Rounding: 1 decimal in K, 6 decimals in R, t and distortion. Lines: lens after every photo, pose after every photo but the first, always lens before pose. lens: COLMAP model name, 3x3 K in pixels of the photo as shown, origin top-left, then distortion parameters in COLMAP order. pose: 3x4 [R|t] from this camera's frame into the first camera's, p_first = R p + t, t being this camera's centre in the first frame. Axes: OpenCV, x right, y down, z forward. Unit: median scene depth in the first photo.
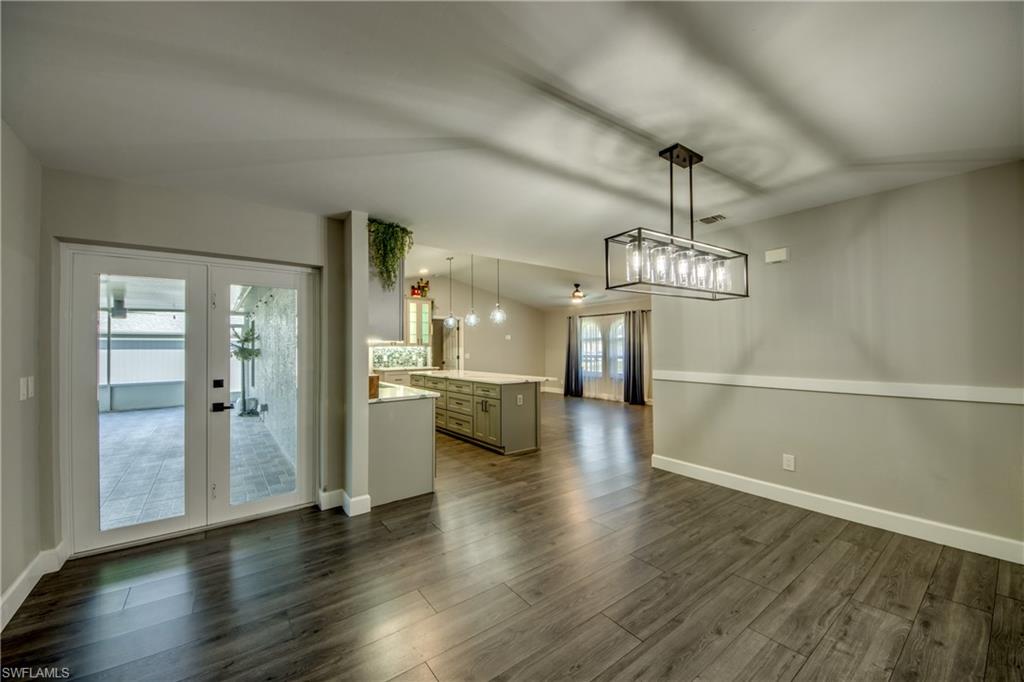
lens RADIAL K [[385.8, 0, 505.6], [0, 385.8, 340.2], [0, 0, 1]] dist [0.030124, -0.020868]
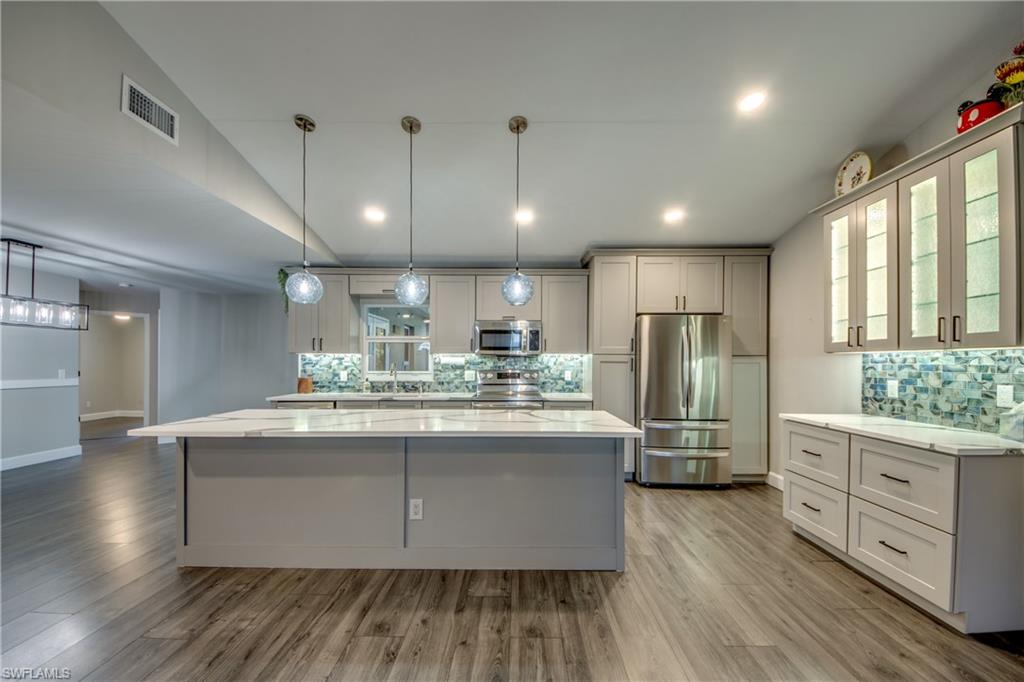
lens RADIAL K [[387.0, 0, 515.3], [0, 387.0, 355.4], [0, 0, 1]] dist [0.042852, -0.025221]
pose [[-0.597910, -0.010236, -0.801498, 0.379987], [0.016968, 0.999533, -0.025423, 0.062135], [0.801384, -0.028800, -0.597457, 2.648801]]
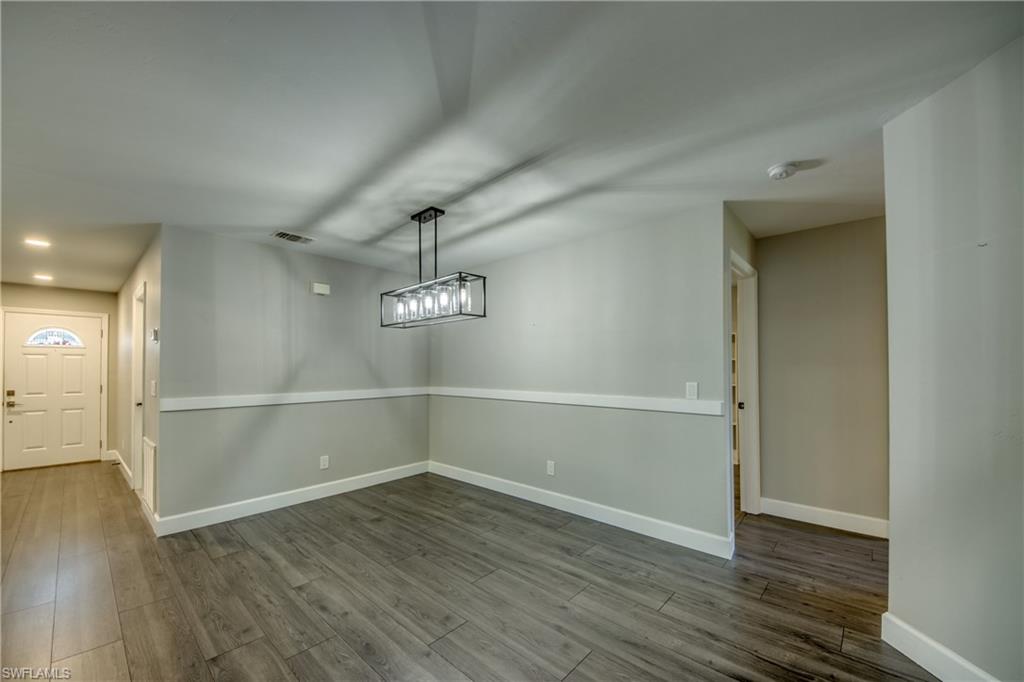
lens RADIAL K [[387.0, 0, 515.3], [0, 387.0, 355.4], [0, 0, 1]] dist [0.042852, -0.025221]
pose [[-0.203583, 0.038984, 0.978281, -0.597345], [-0.011313, 0.999047, -0.042166, 0.028145], [-0.978992, -0.019652, -0.202948, 0.683004]]
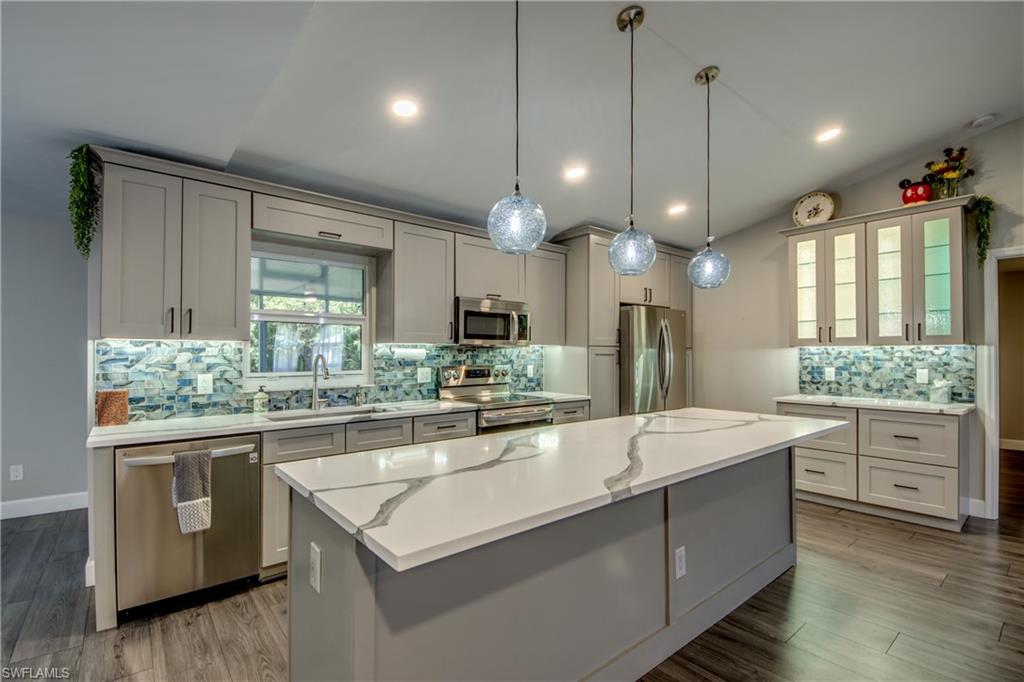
lens RADIAL K [[460.7, 0, 509.4], [0, 460.7, 346.0], [0, 0, 1]] dist [0.029479, -0.018205]
pose [[0.048197, -0.011931, -0.998767, 0.529298], [0.021154, 0.999717, -0.010922, 0.038626], [0.998614, -0.020602, 0.048435, 1.735818]]
